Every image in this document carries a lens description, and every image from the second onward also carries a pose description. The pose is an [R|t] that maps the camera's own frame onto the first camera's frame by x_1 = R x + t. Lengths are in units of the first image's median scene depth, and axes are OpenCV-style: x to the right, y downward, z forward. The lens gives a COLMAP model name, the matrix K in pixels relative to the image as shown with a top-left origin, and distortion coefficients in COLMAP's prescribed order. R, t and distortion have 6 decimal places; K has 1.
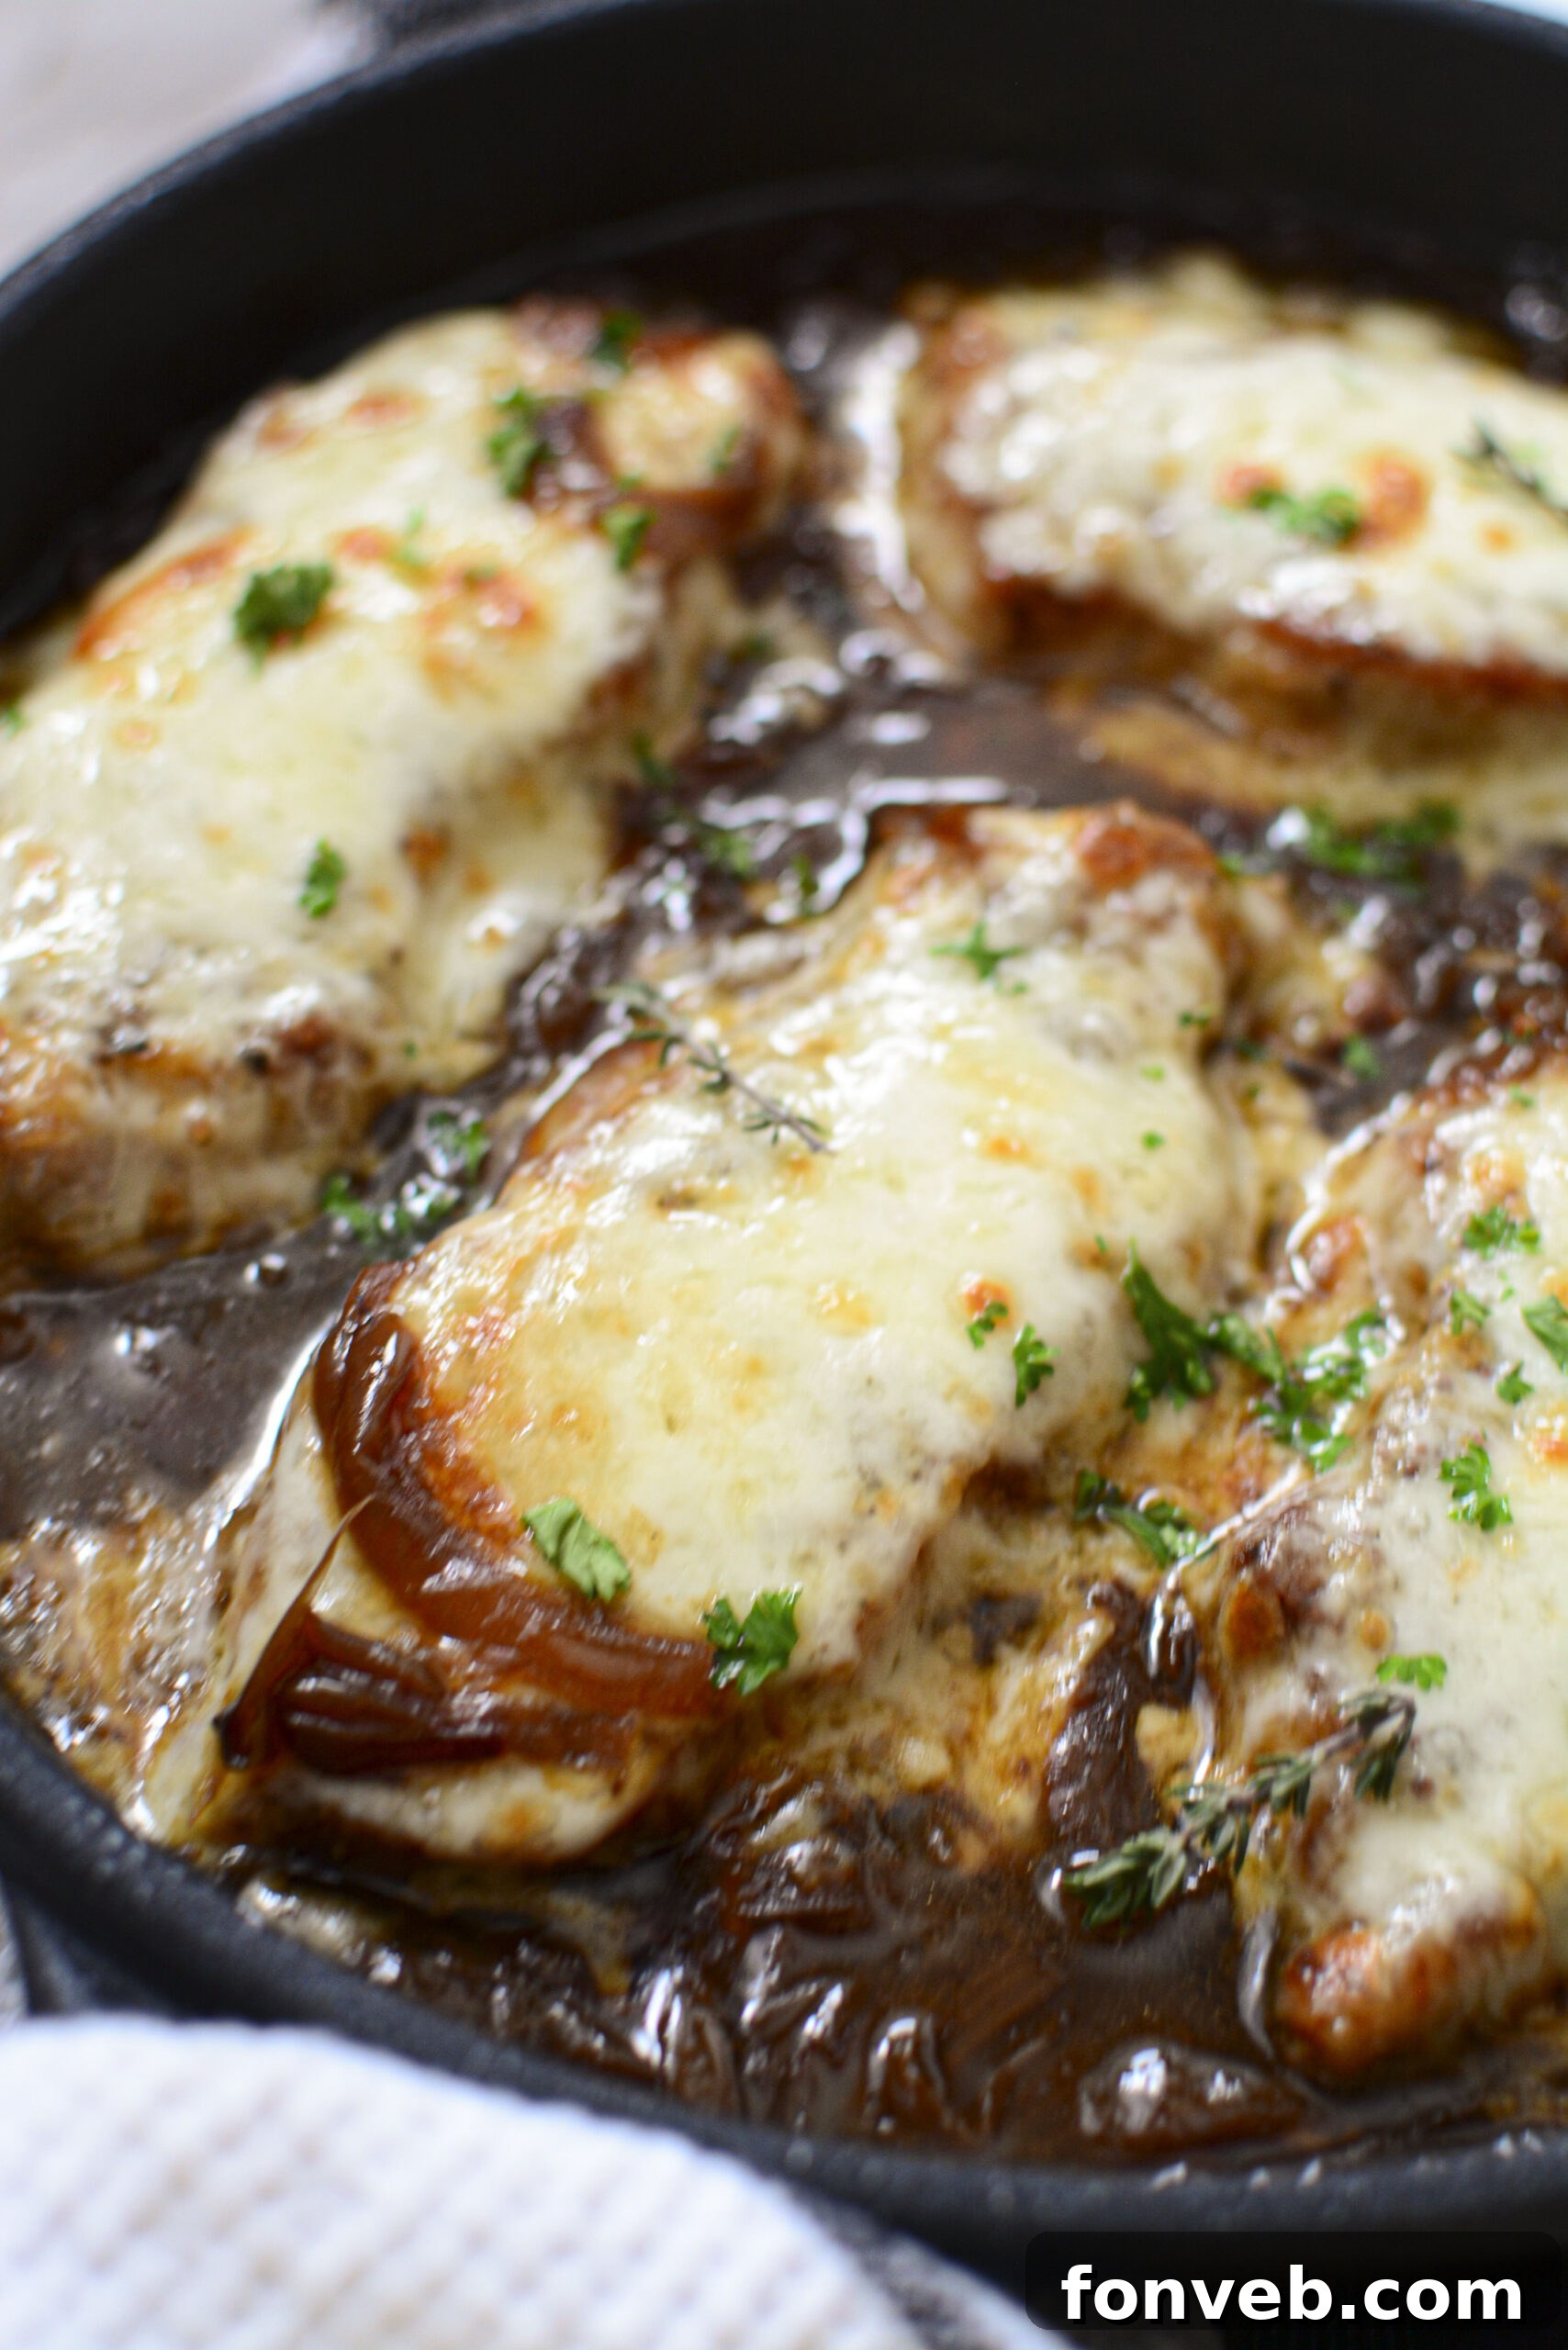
lens RADIAL K [[3719.7, 0, 784.0], [0, 3719.7, 1175.0], [0, 0, 1]] dist [-0.225285, 0.050848]
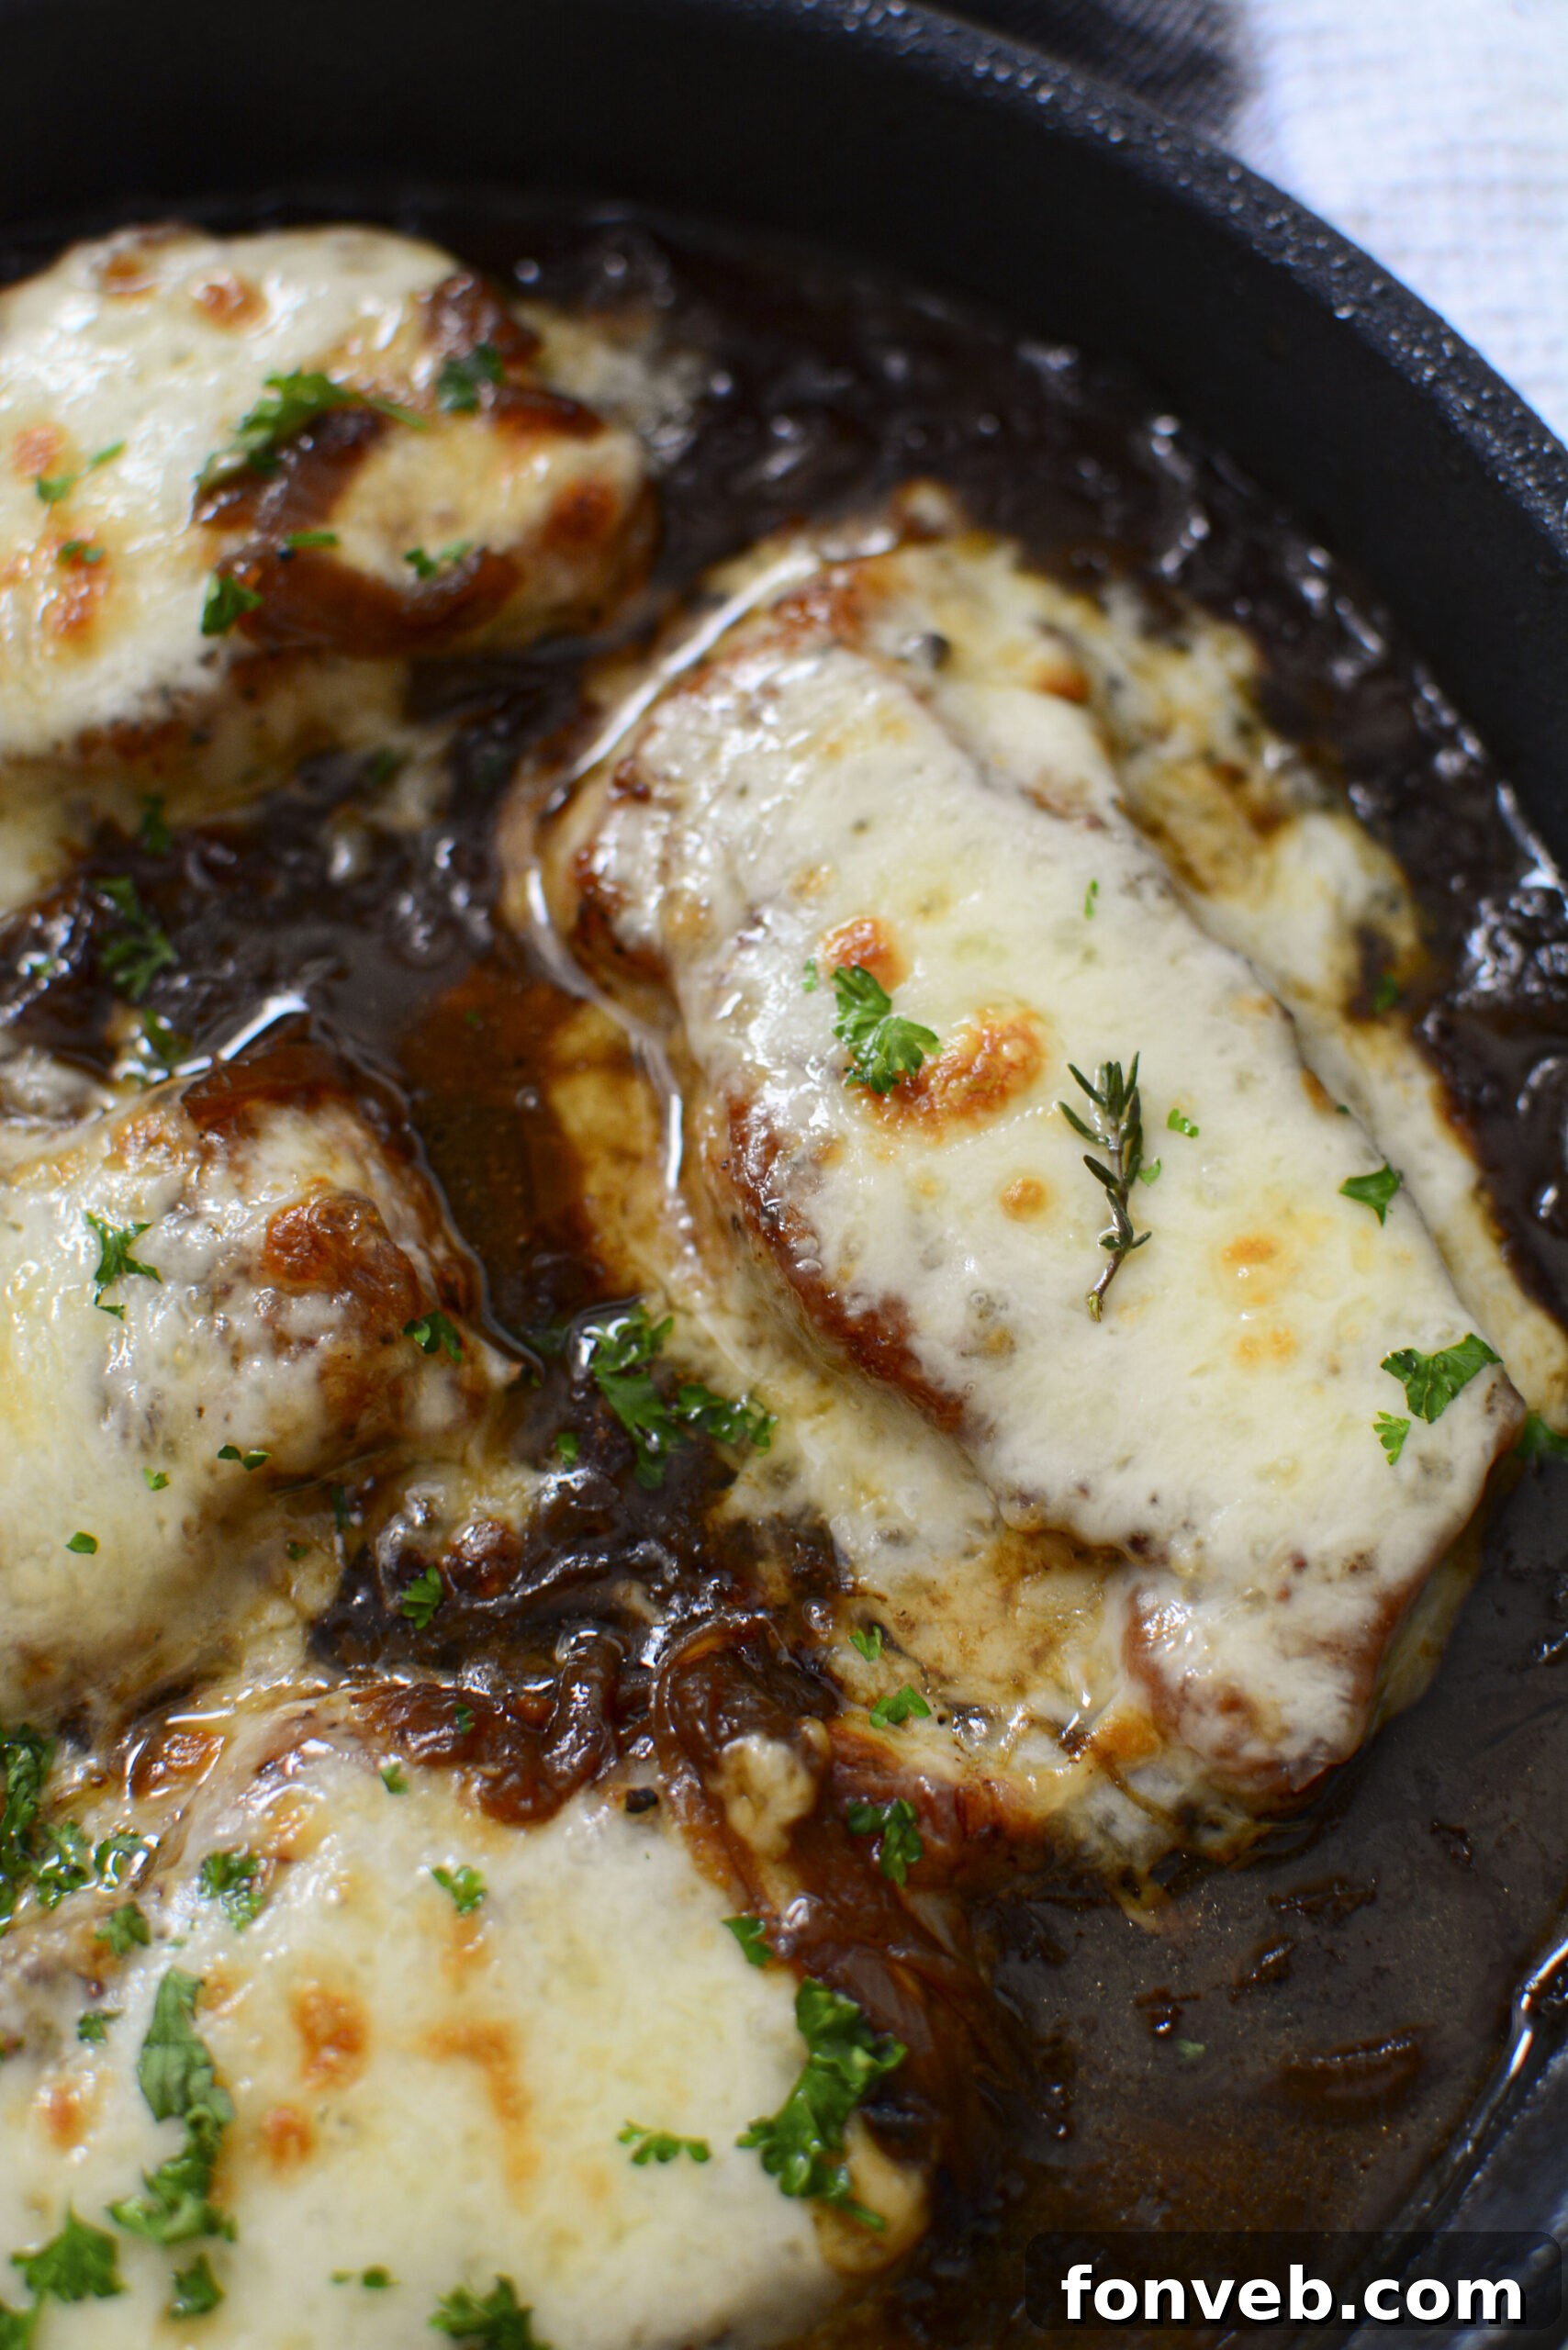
lens RADIAL K [[3719.7, 0, 784.0], [0, 3719.7, 1175.0], [0, 0, 1]] dist [-0.225285, 0.050848]
pose [[0.741843, 0.610859, -0.276623, 0.441046], [-0.517698, 0.783913, 0.342738, -0.501233], [0.426213, -0.111050, 0.897781, 0.280957]]
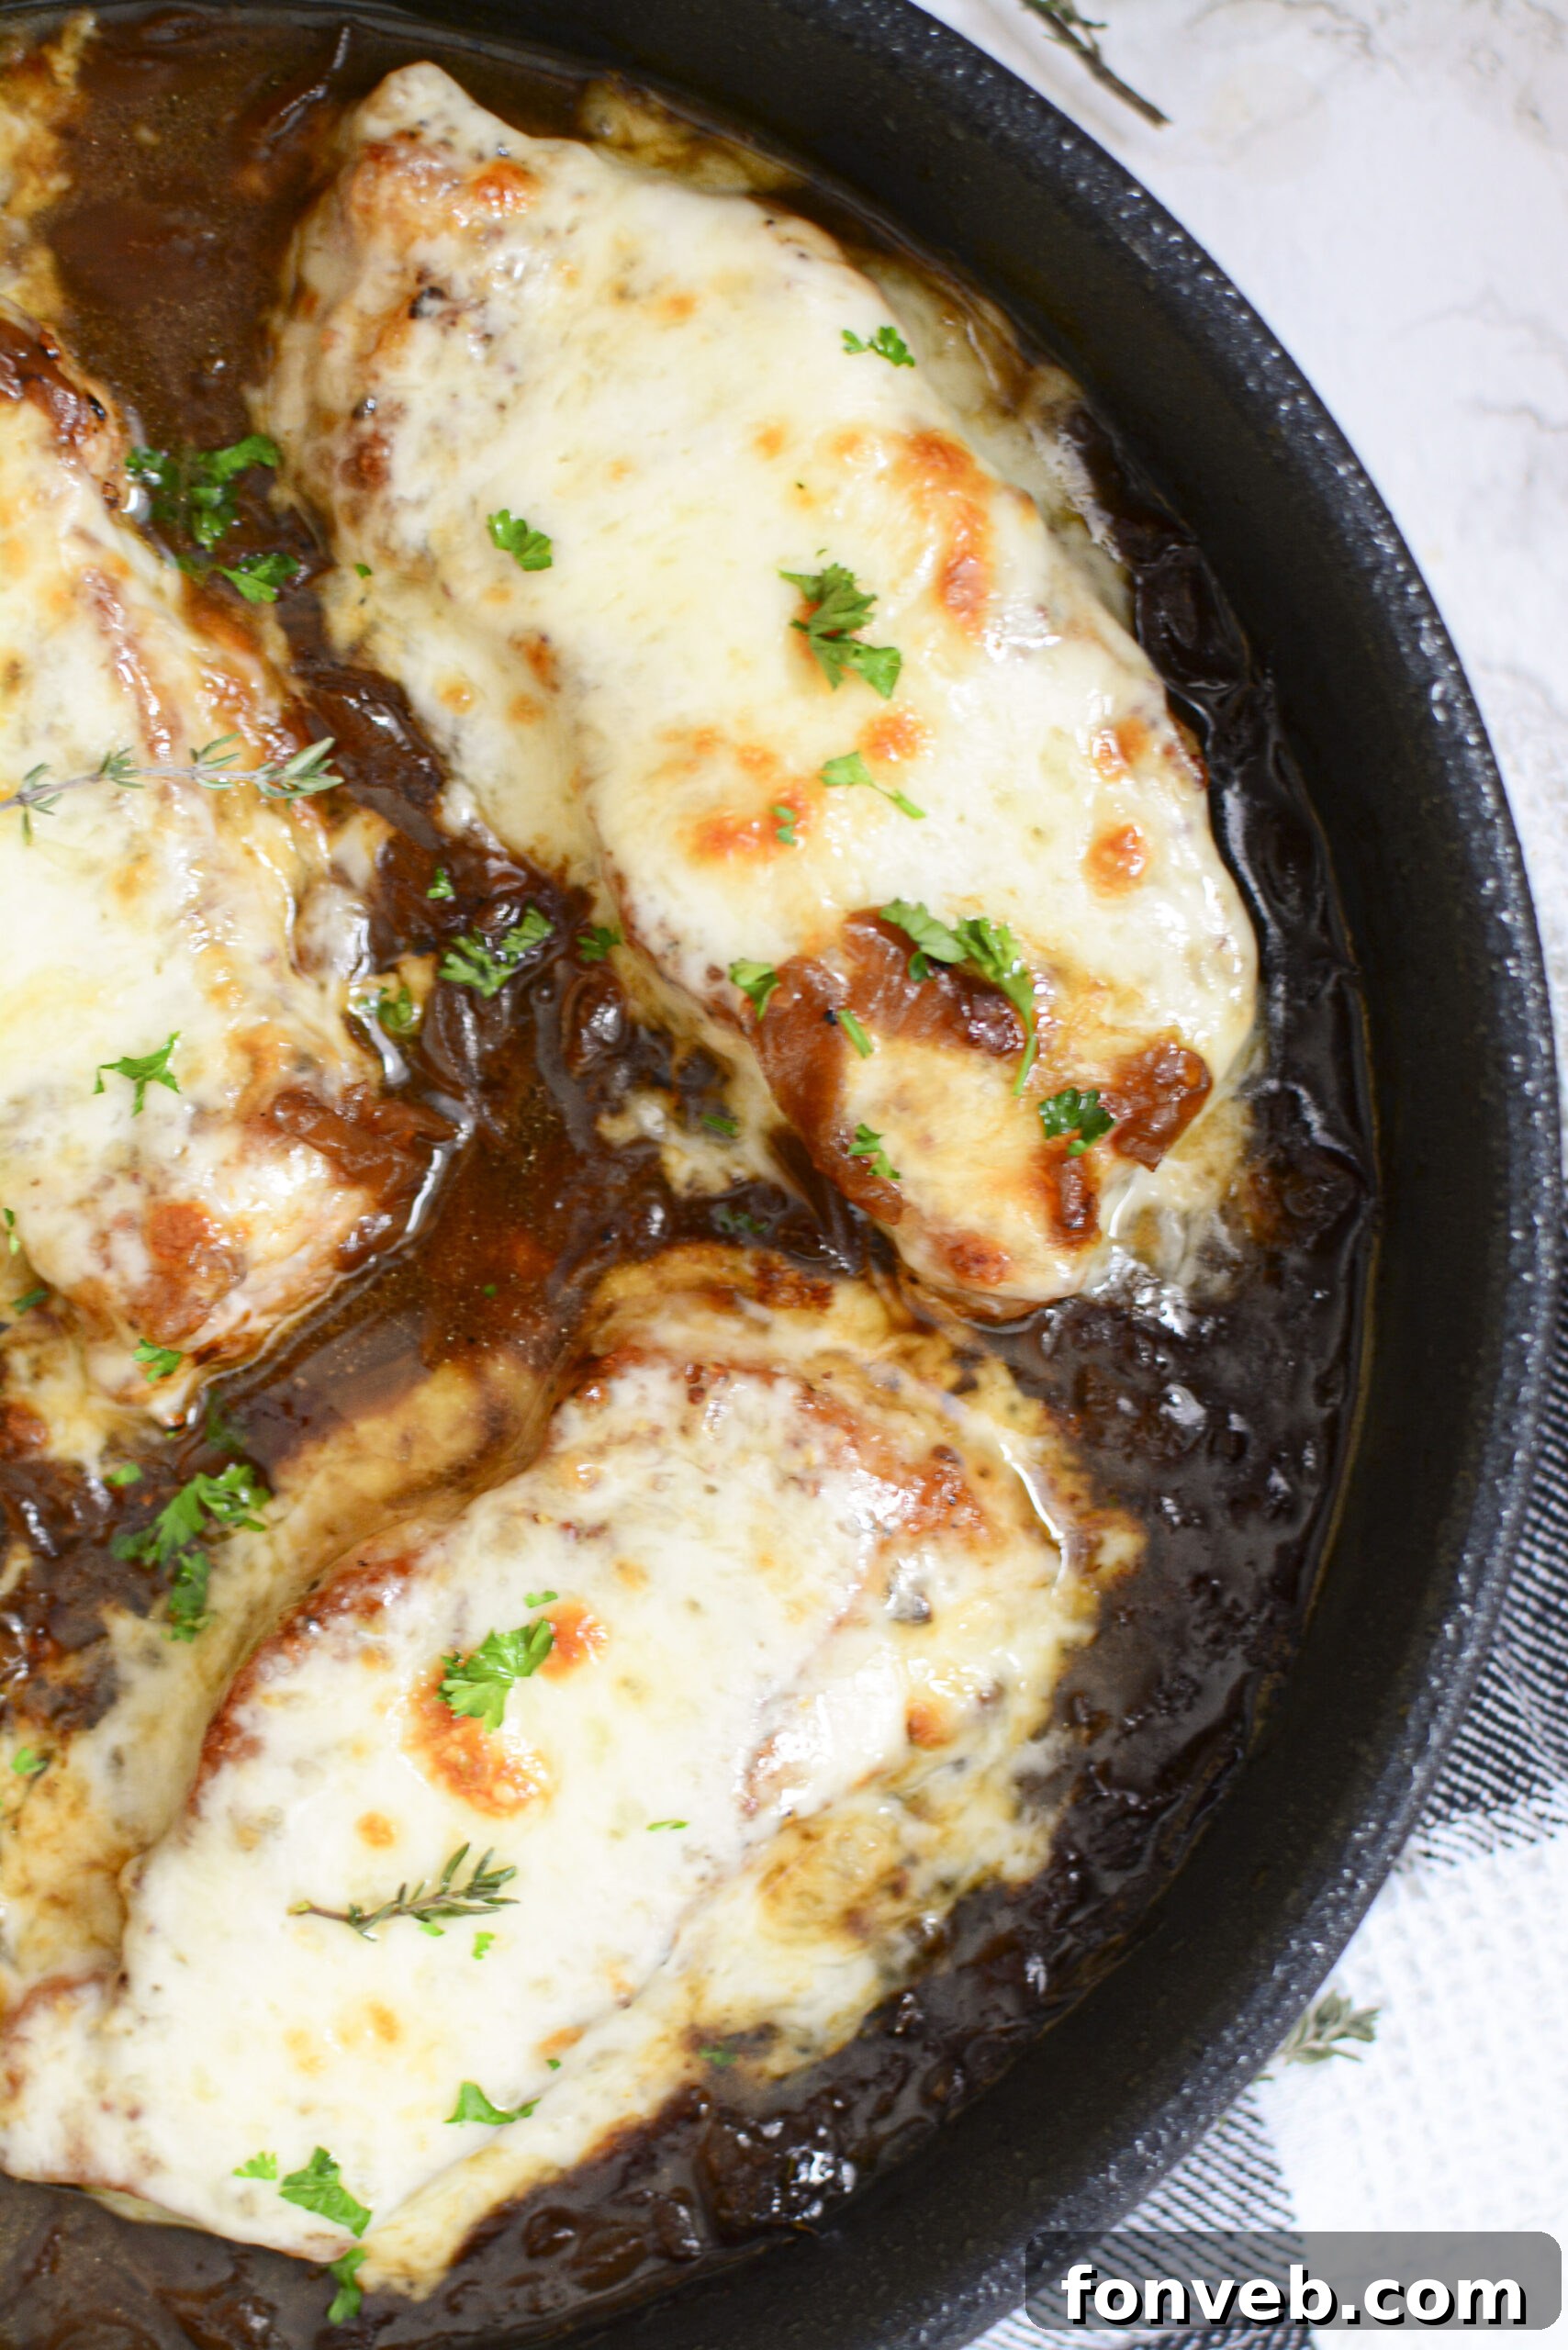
lens RADIAL K [[3719.7, 0, 784.0], [0, 3719.7, 1175.0], [0, 0, 1]] dist [-0.225285, 0.050848]
pose [[-0.458301, 0.888718, -0.011835, 0.010151], [-0.726609, -0.366968, 0.580838, -0.855226], [0.511859, 0.274798, 0.813933, 0.278485]]
